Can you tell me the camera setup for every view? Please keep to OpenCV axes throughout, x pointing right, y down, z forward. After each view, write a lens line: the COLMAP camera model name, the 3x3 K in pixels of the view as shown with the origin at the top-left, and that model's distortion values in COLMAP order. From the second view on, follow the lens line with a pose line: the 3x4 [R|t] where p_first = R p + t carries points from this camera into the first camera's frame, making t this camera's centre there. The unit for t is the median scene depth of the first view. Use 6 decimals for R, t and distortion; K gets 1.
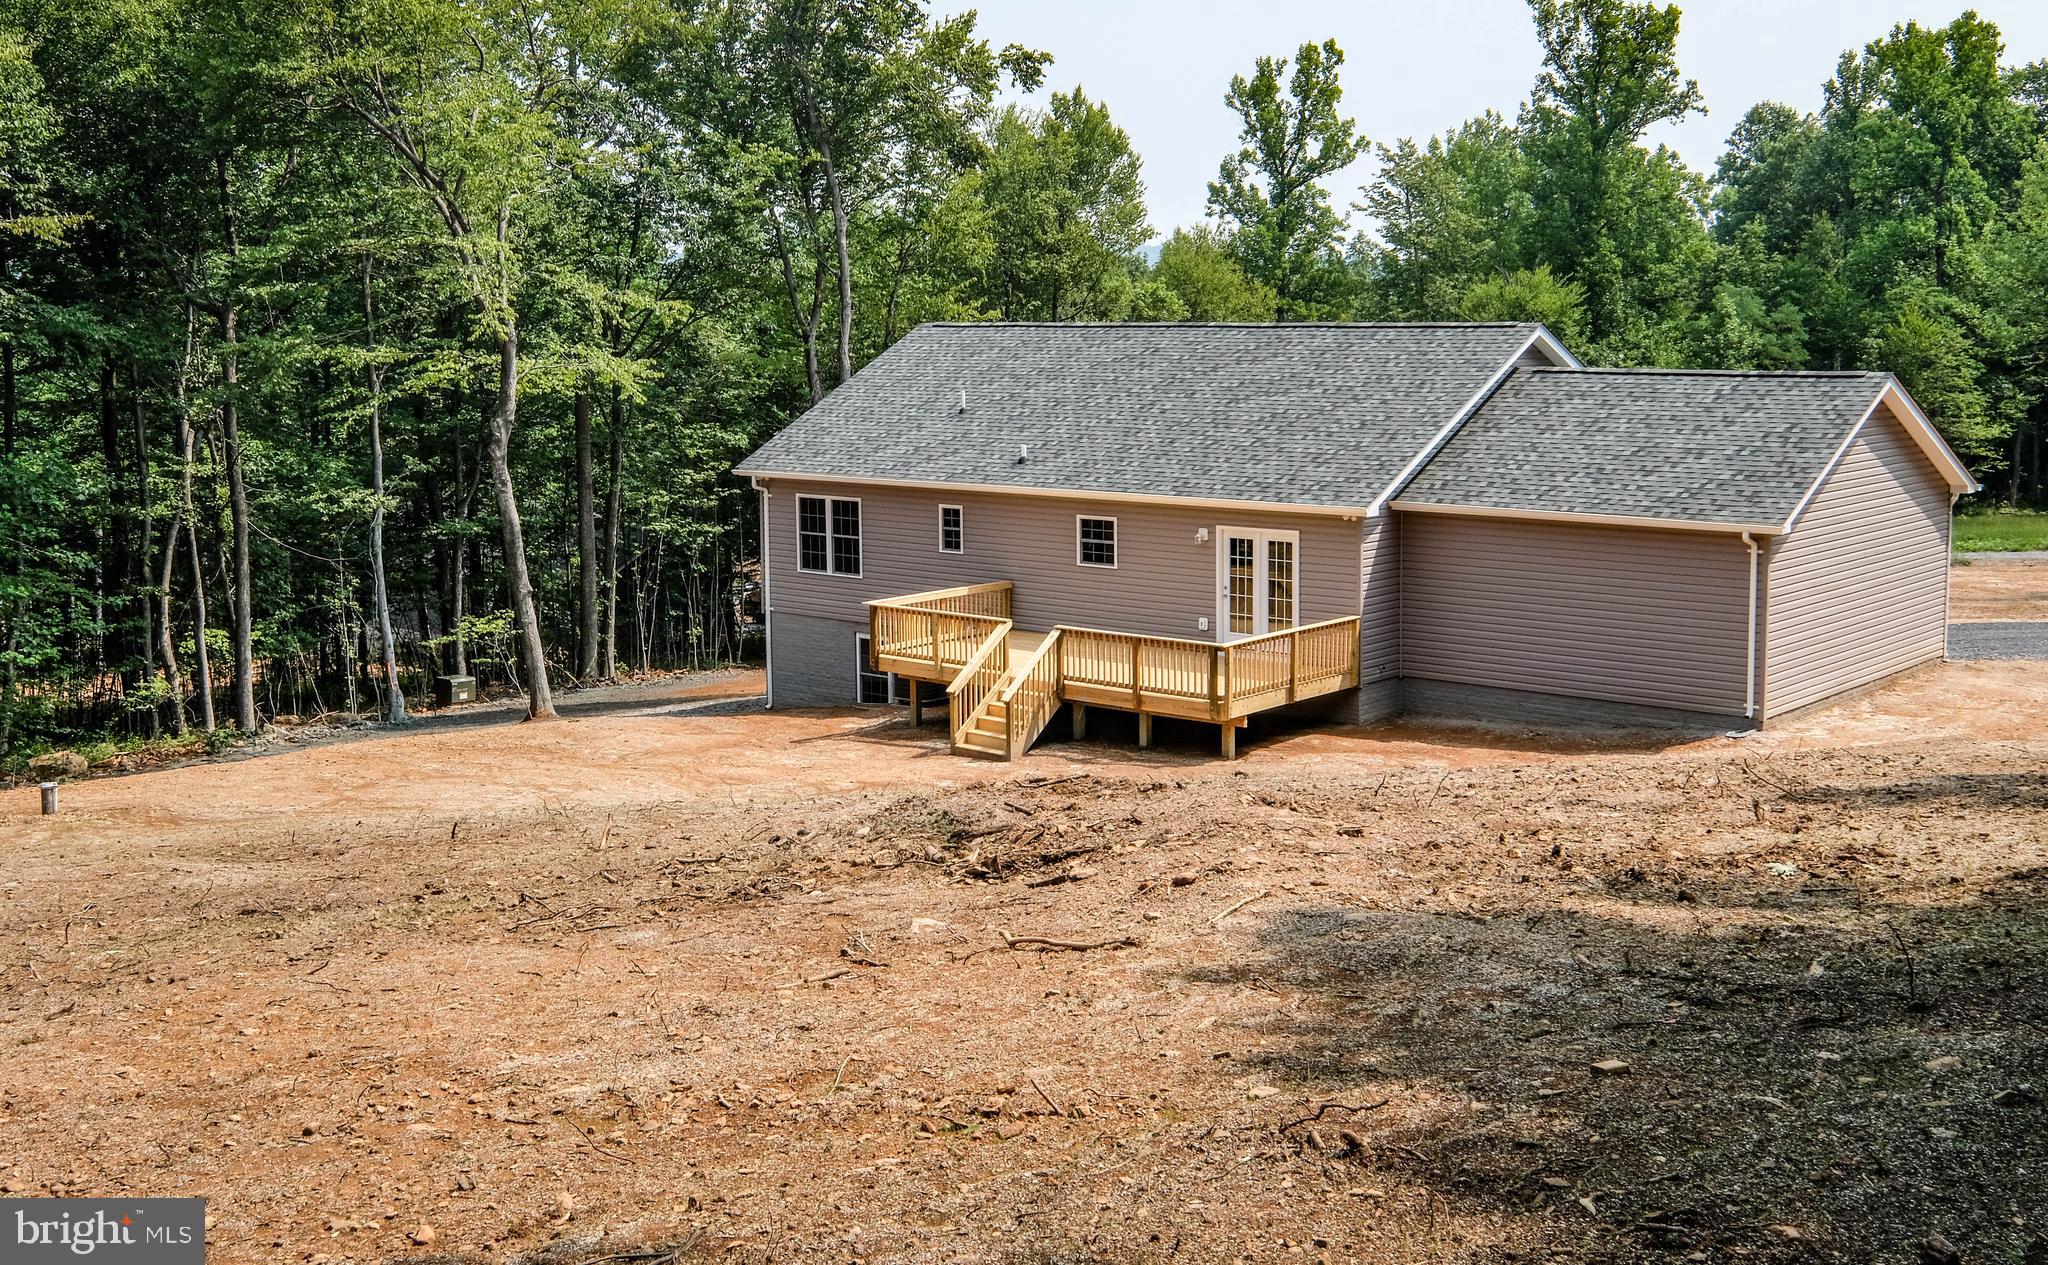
lens RADIAL K [[2235.9, 0, 1024.0], [0, 2235.9, 632.5], [0, 0, 1]] dist [-0.008868, -0.004592]
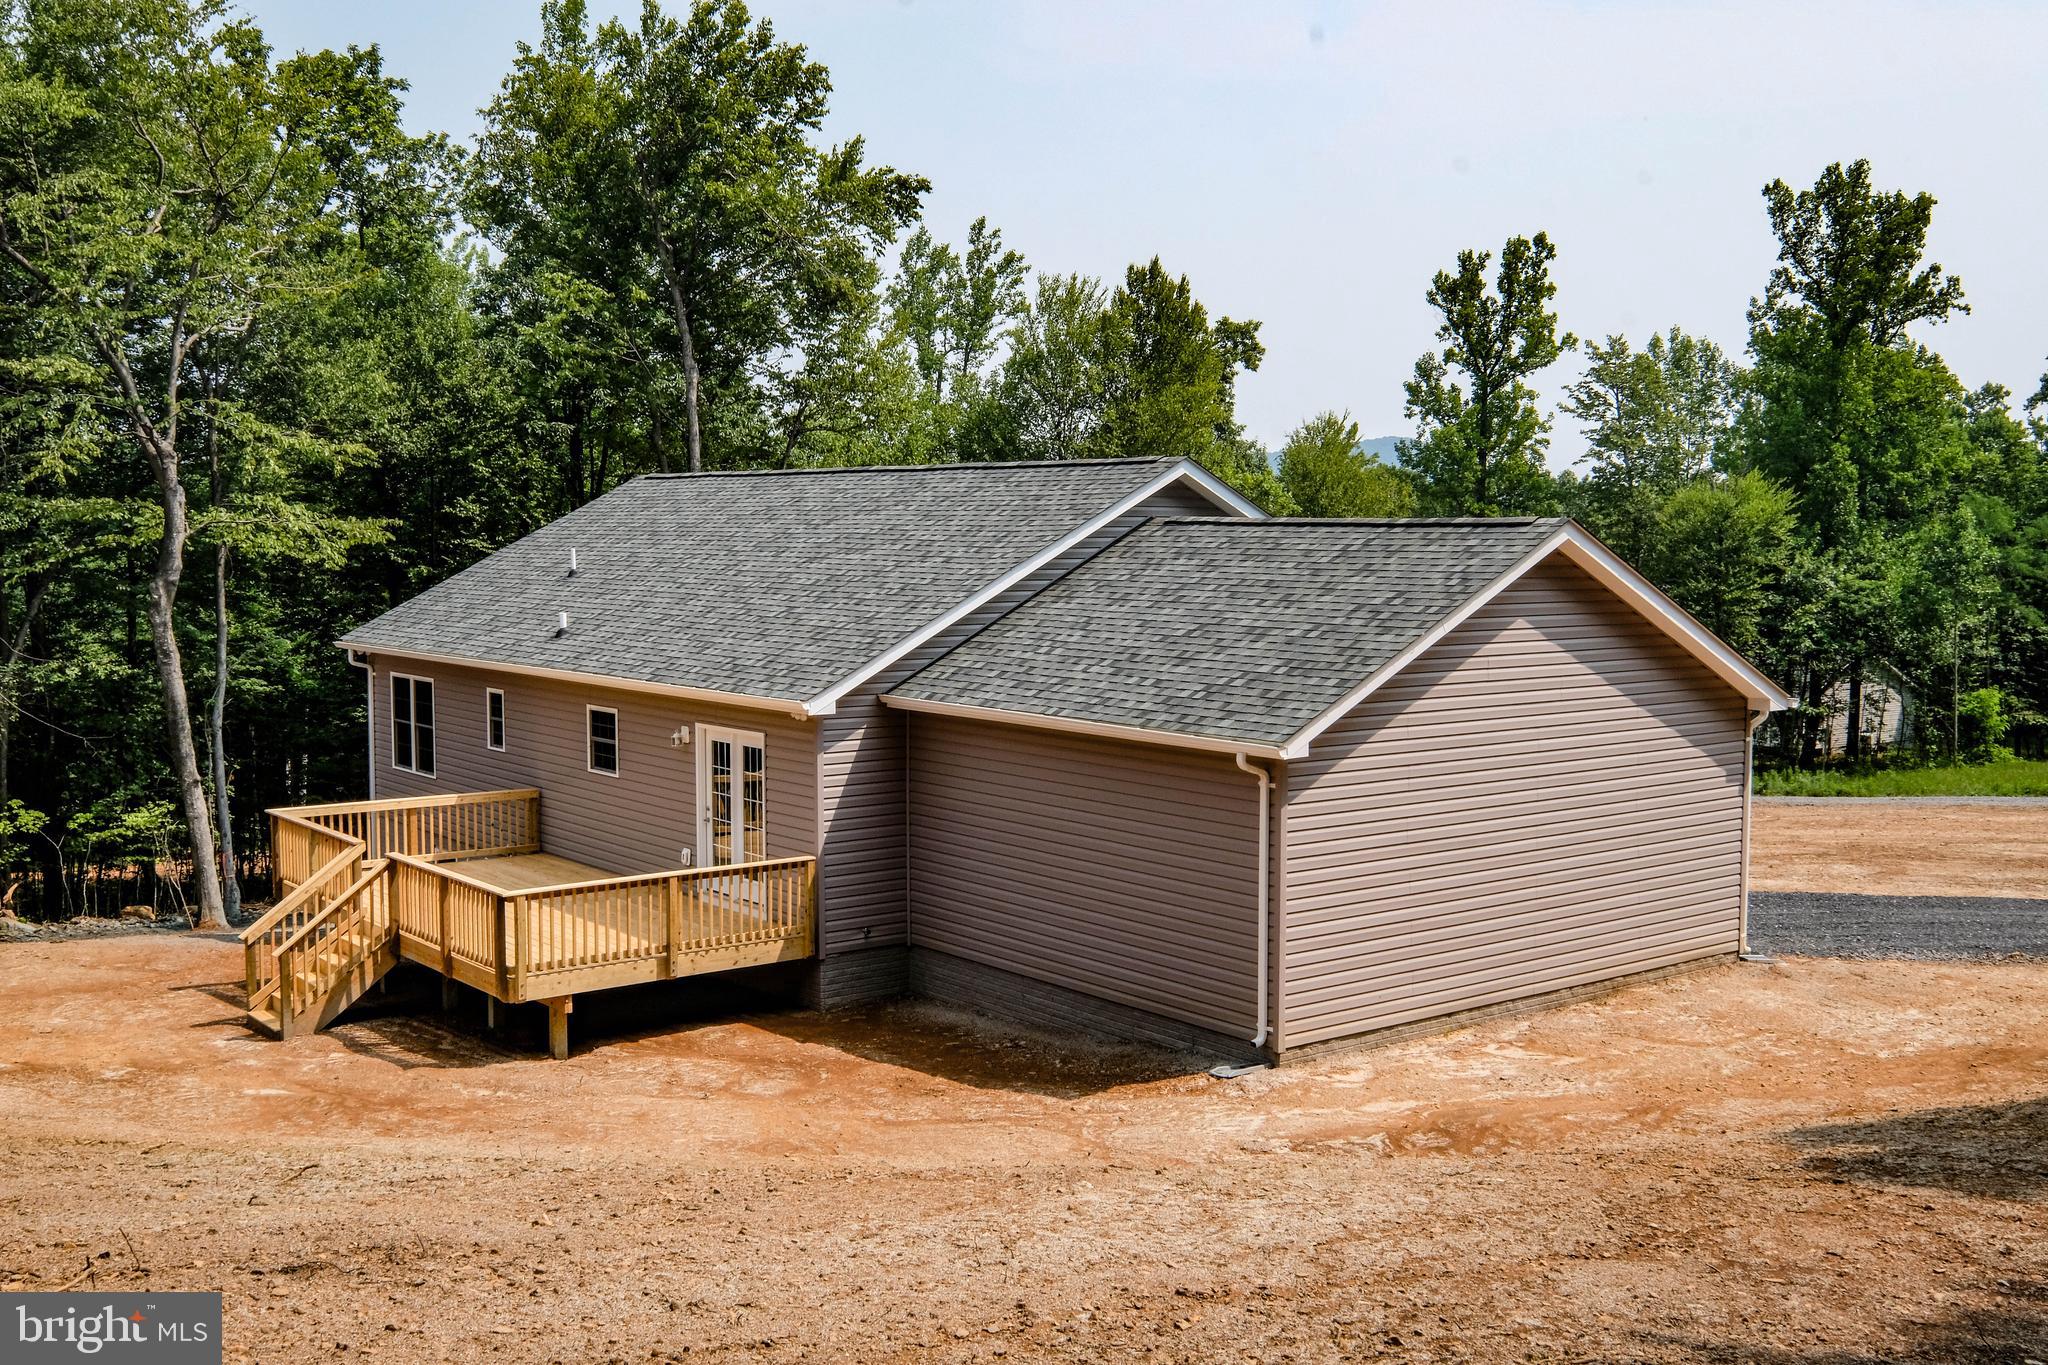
lens RADIAL K [[2118.2, 0, 1026.1], [0, 2118.2, 725.7], [0, 0, 1]] dist [0.002718, -0.012690]
pose [[0.984851, 0.032193, -0.170386, 0.082722], [-0.040865, 0.998029, -0.047634, -0.004904], [0.168516, 0.053875, 0.984225, 0.090129]]
